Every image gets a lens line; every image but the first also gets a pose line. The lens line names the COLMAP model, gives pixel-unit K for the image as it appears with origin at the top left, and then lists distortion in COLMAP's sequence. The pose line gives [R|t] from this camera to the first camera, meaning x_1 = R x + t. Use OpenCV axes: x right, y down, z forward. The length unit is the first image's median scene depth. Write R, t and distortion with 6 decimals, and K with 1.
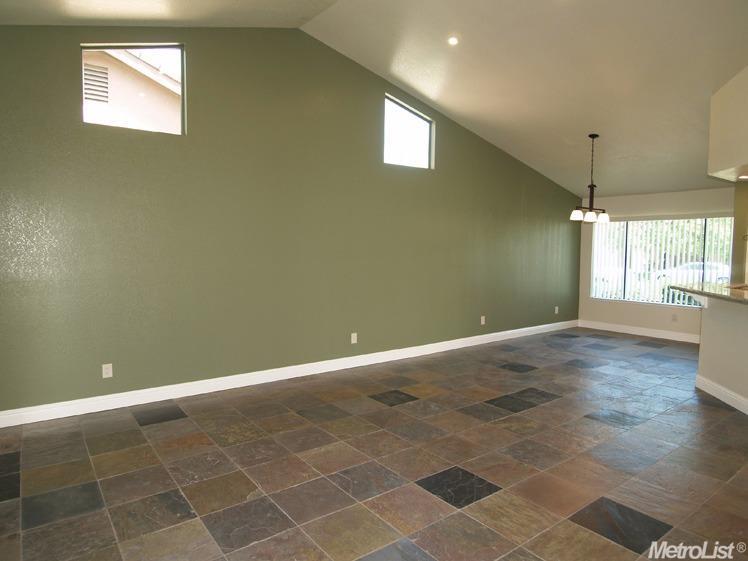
lens RADIAL K [[474.0, 0, 368.1], [0, 474.0, 279.3], [0, 0, 1]] dist [-0.028238, 0.001009]
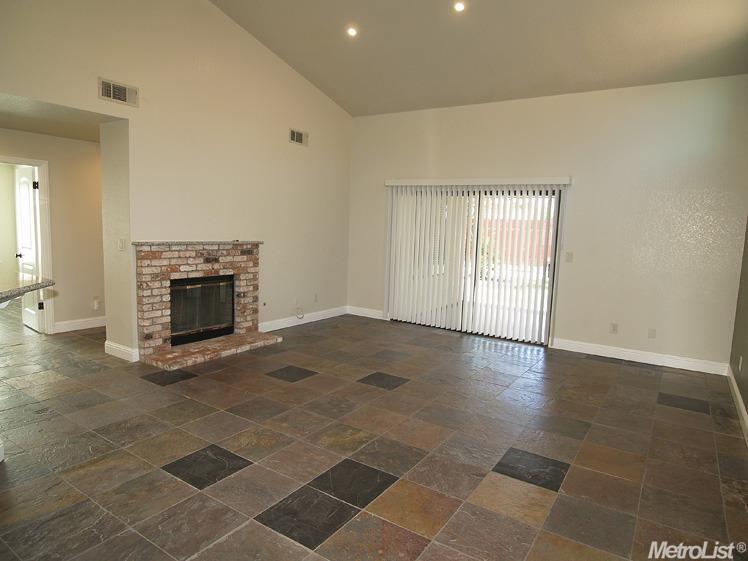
lens RADIAL K [[474.0, 0, 368.1], [0, 474.0, 279.3], [0, 0, 1]] dist [-0.028238, 0.001009]
pose [[-0.941124, -0.000852, -0.338062, 0.546910], [-0.064903, 0.981850, 0.178207, -0.109779], [0.331774, 0.189657, -0.924098, 1.689449]]
